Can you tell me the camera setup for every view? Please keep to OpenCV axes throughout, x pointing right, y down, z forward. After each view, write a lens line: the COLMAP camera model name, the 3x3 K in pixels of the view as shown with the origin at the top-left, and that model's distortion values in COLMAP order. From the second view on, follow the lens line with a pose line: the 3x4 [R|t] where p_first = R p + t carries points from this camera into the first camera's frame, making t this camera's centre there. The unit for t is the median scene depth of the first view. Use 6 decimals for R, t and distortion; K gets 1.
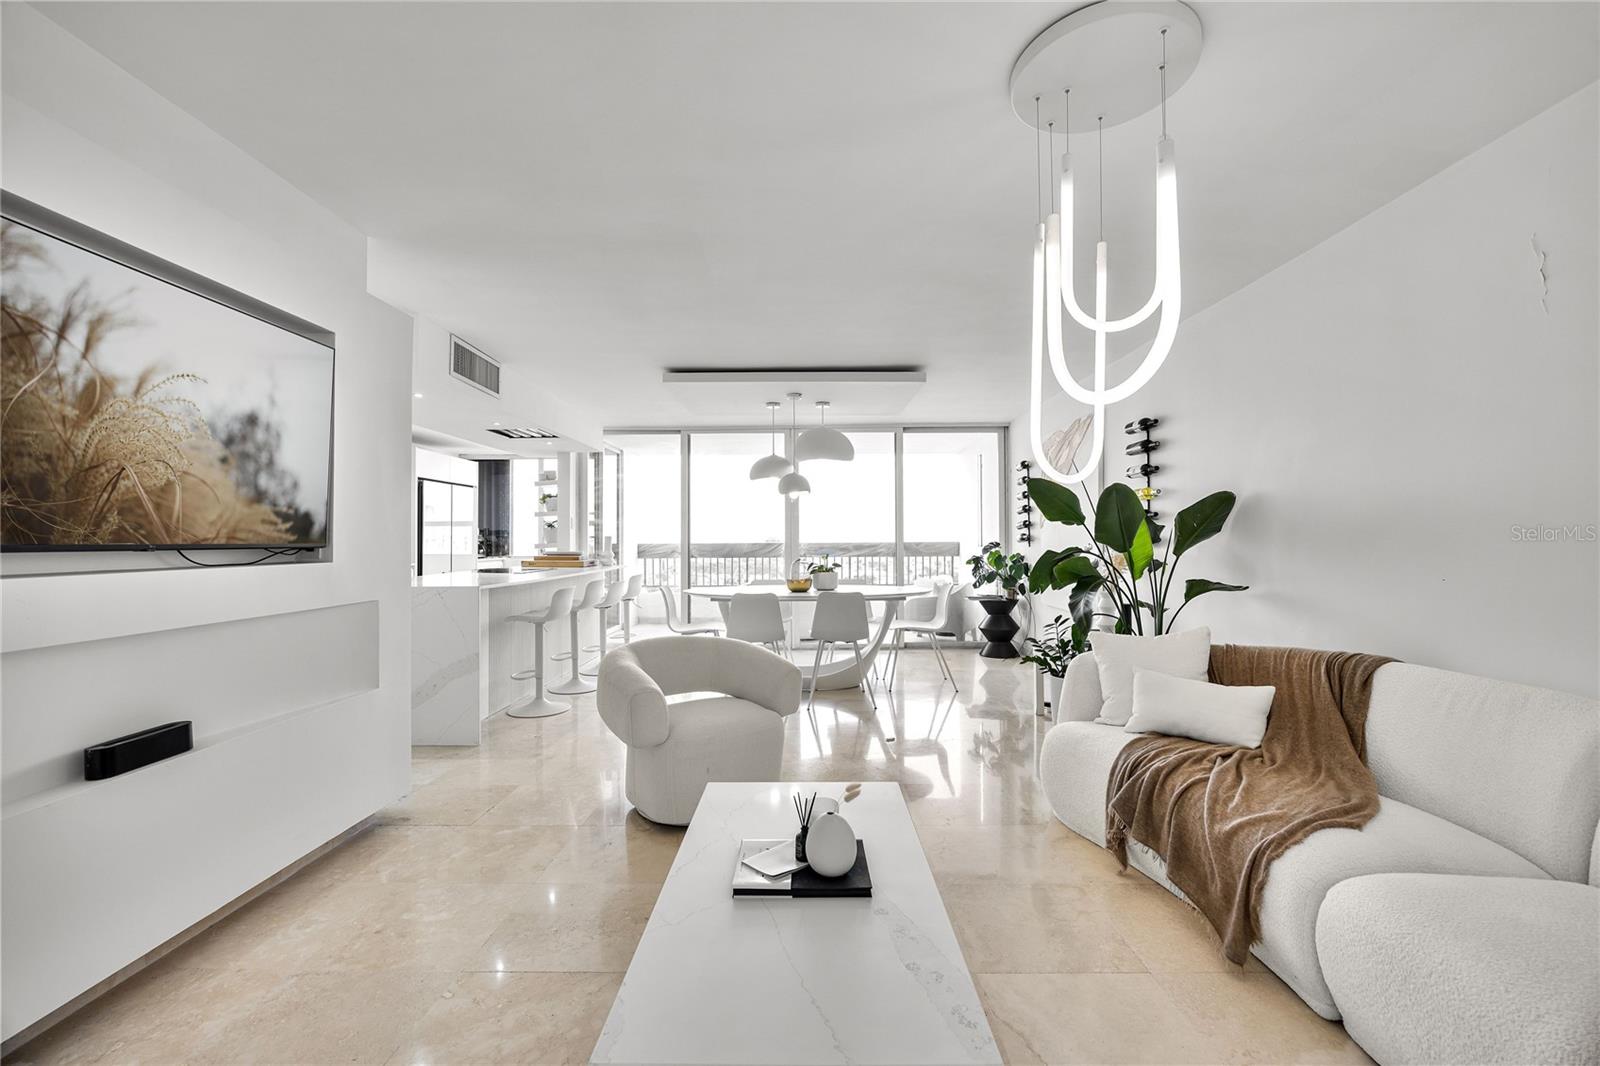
lens RADIAL K [[660.4, 0, 801.8], [0, 660.4, 528.0], [0, 0, 1]] dist [-0.007208, -0.000516]
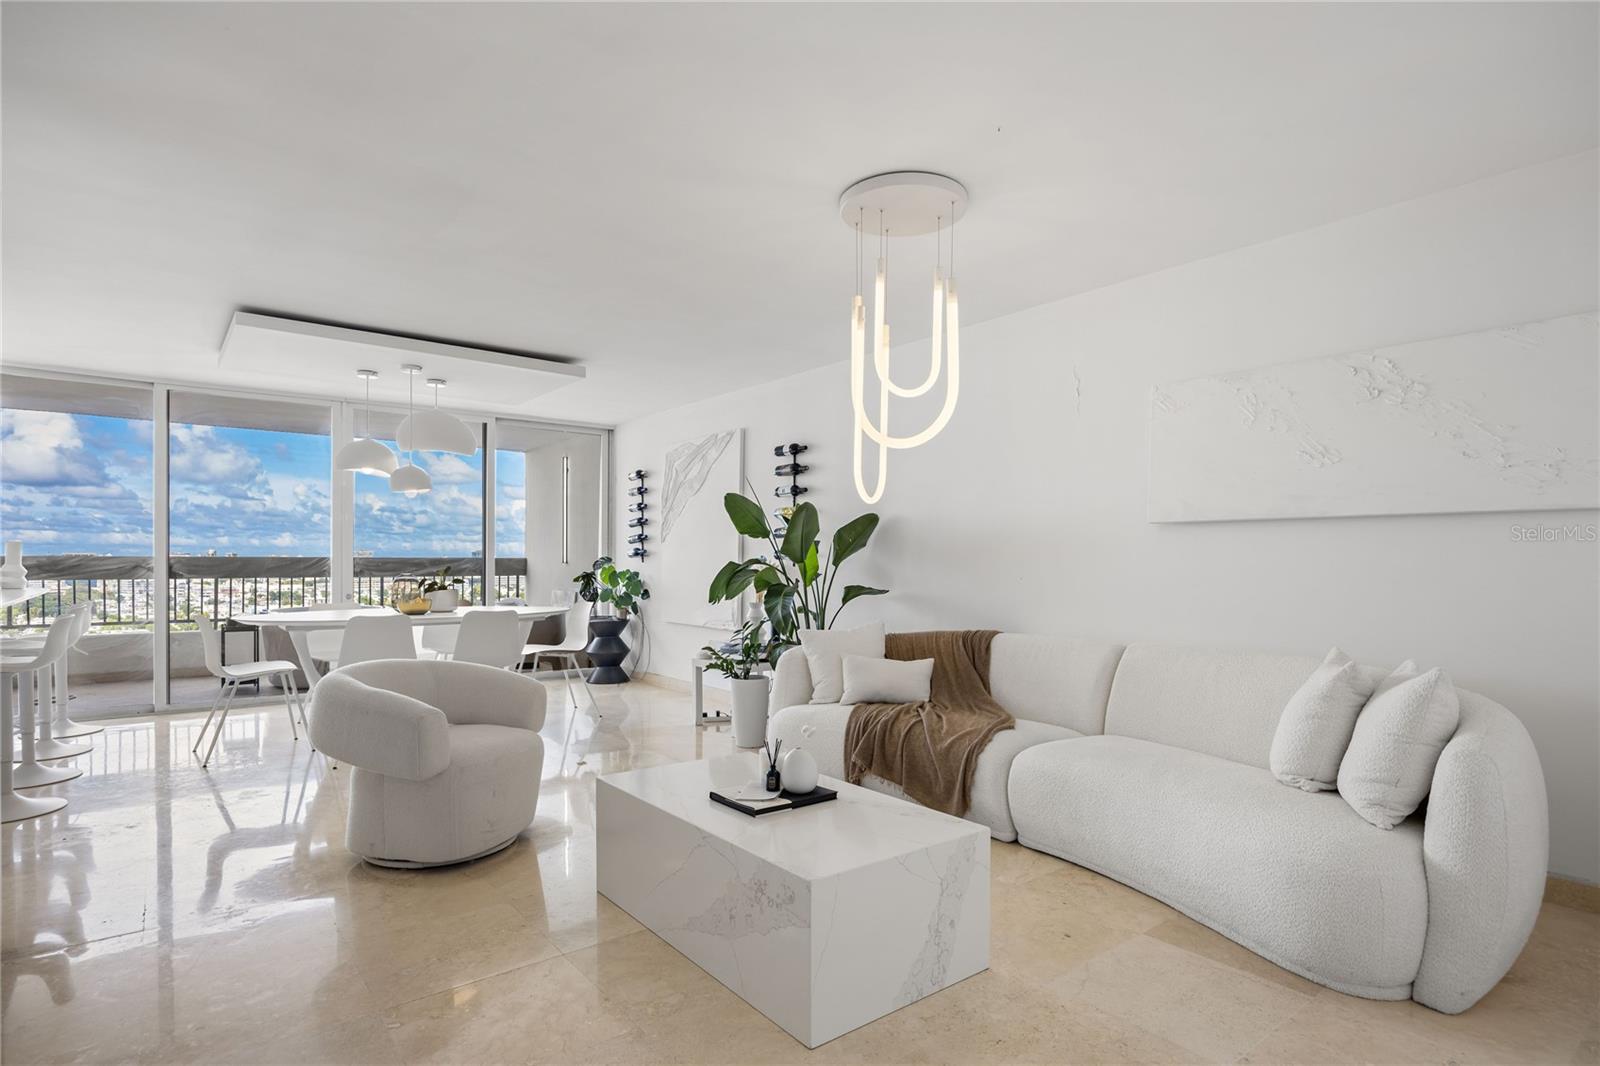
lens RADIAL K [[835.0, 0, 811.7], [0, 835.0, 568.2], [0, 0, 1]] dist [-0.001468, 0.001891]
pose [[0.777927, 0.002081, 0.628351, -0.398094], [-0.018552, 0.999635, 0.019657, 0.016734], [-0.628080, -0.026949, 0.777682, -0.131018]]
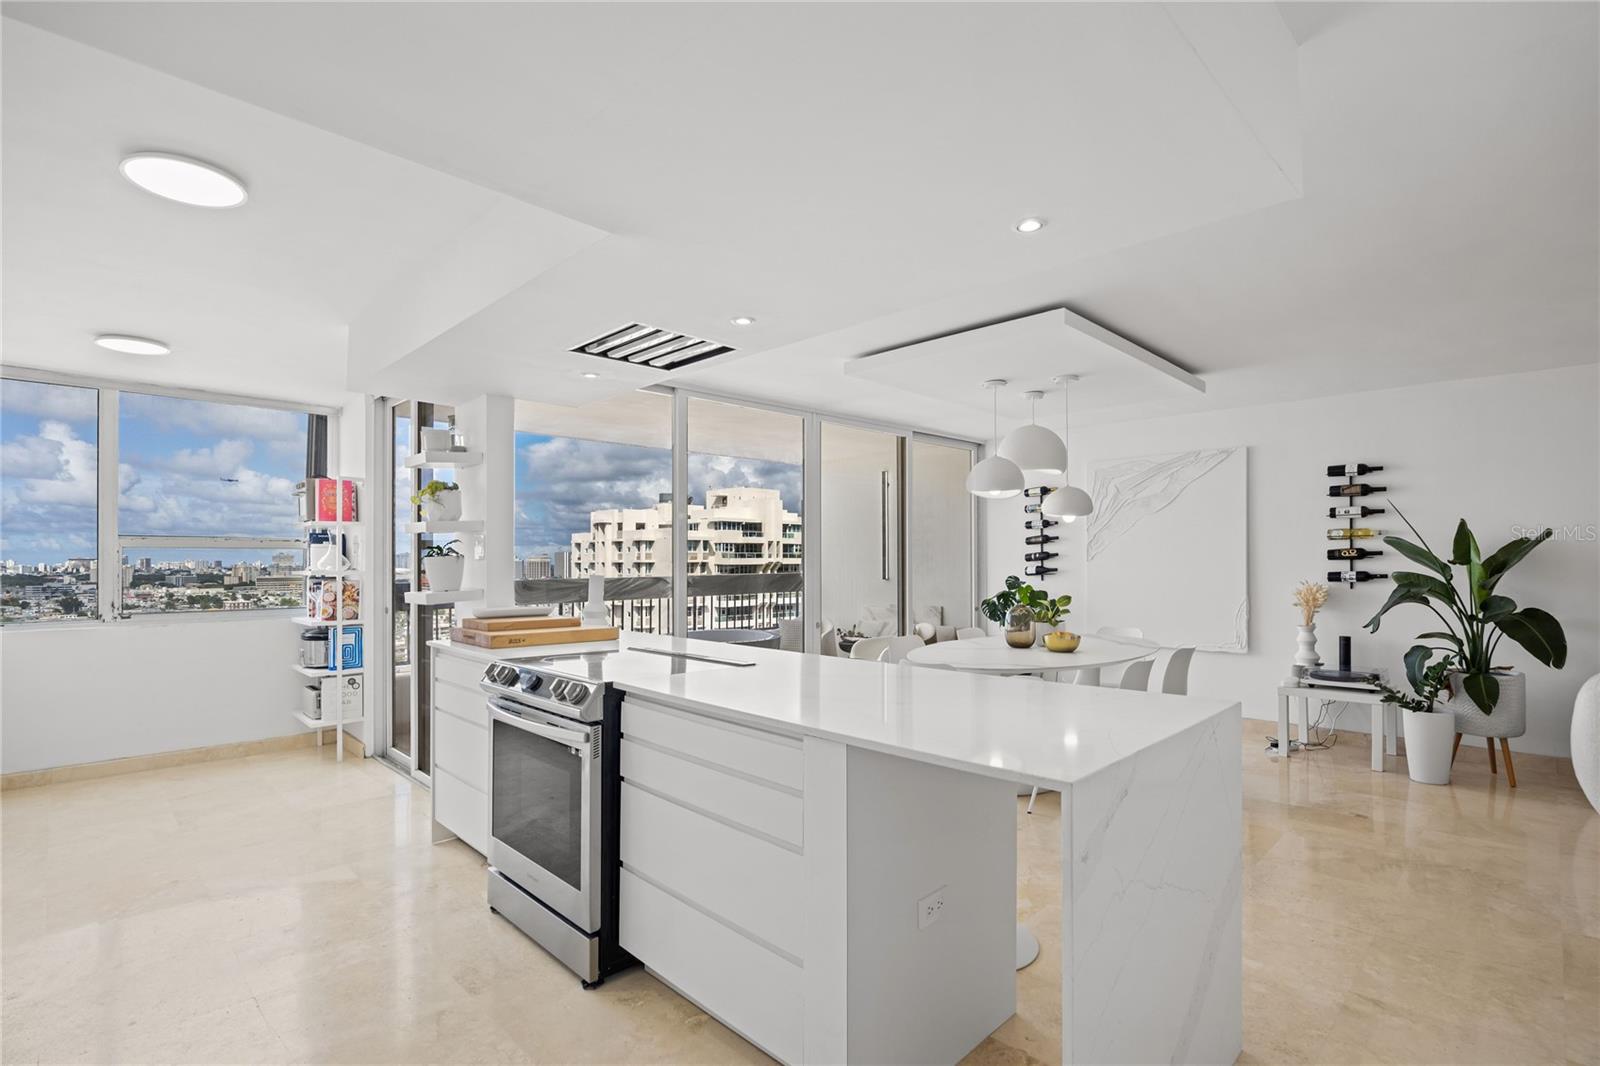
lens RADIAL K [[738.2, 0, 828.9], [0, 738.2, 549.1], [0, 0, 1]] dist [-0.009053, 0.000592]
pose [[0.684119, 0.011883, 0.729273, -1.139400], [-0.010136, 0.999926, -0.006785, -0.010279], [-0.729300, -0.002750, 0.684189, 0.968859]]
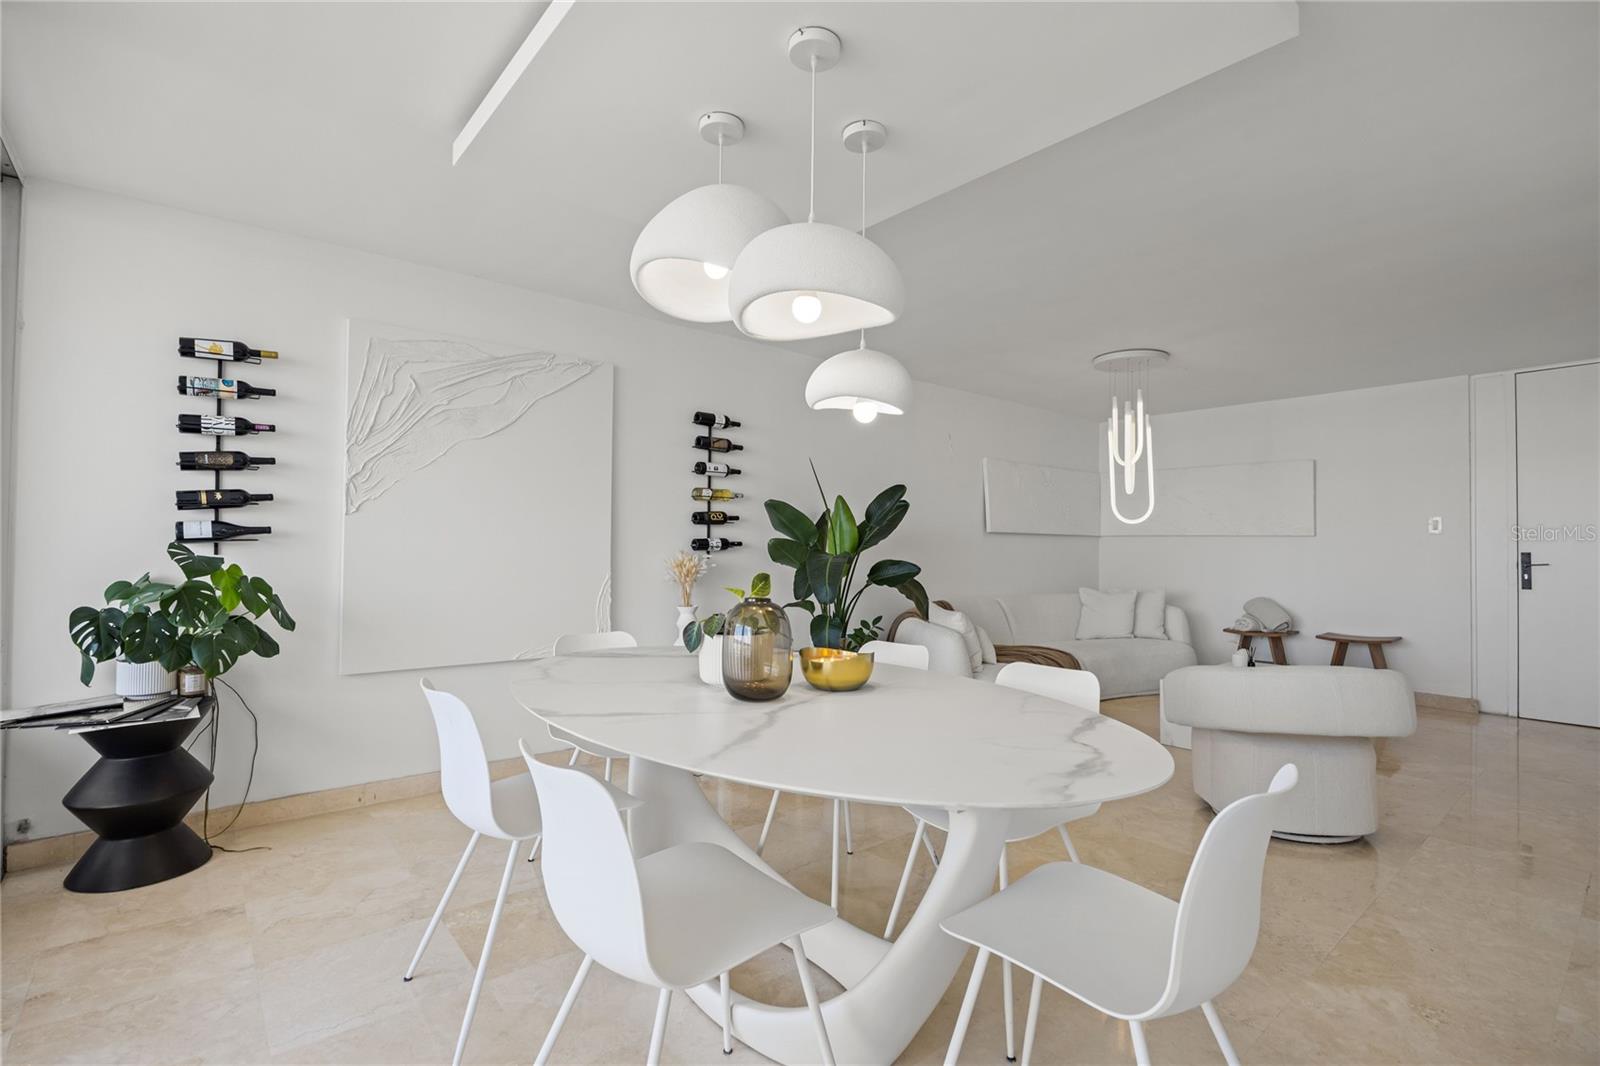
lens RADIAL K [[738.2, 0, 793.6], [0, 738.2, 537.9], [0, 0, 1]] dist [-0.009053, 0.000592]
pose [[-0.653536, 0.006297, 0.756869, -0.417902], [-0.018924, 0.999517, -0.024657, 0.041292], [-0.756659, -0.030437, -0.653101, 1.926982]]
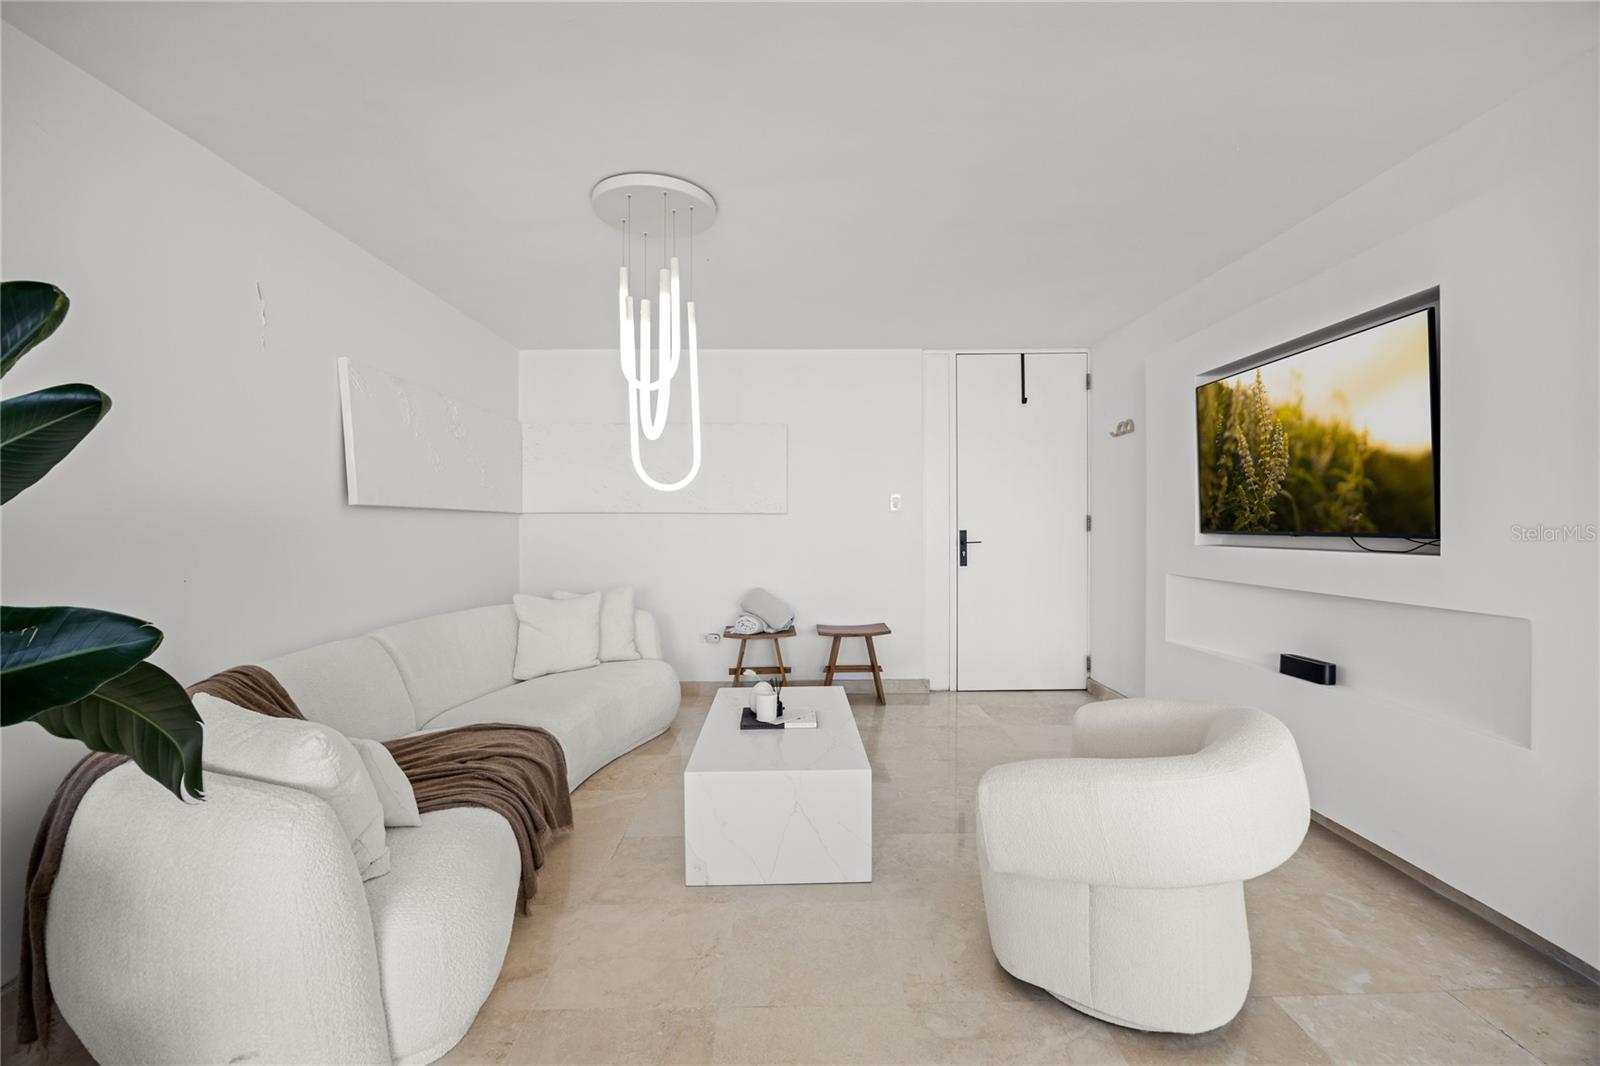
lens RADIAL K [[690.4, 0, 803.8], [0, 690.4, 530.2], [0, 0, 1]] dist [-0.003287, -0.000271]
pose [[-0.999152, 0.006410, -0.040668, 0.095965], [0.006747, 0.999944, -0.008173, 0.016904], [0.040614, -0.008441, -0.999139, 1.287603]]
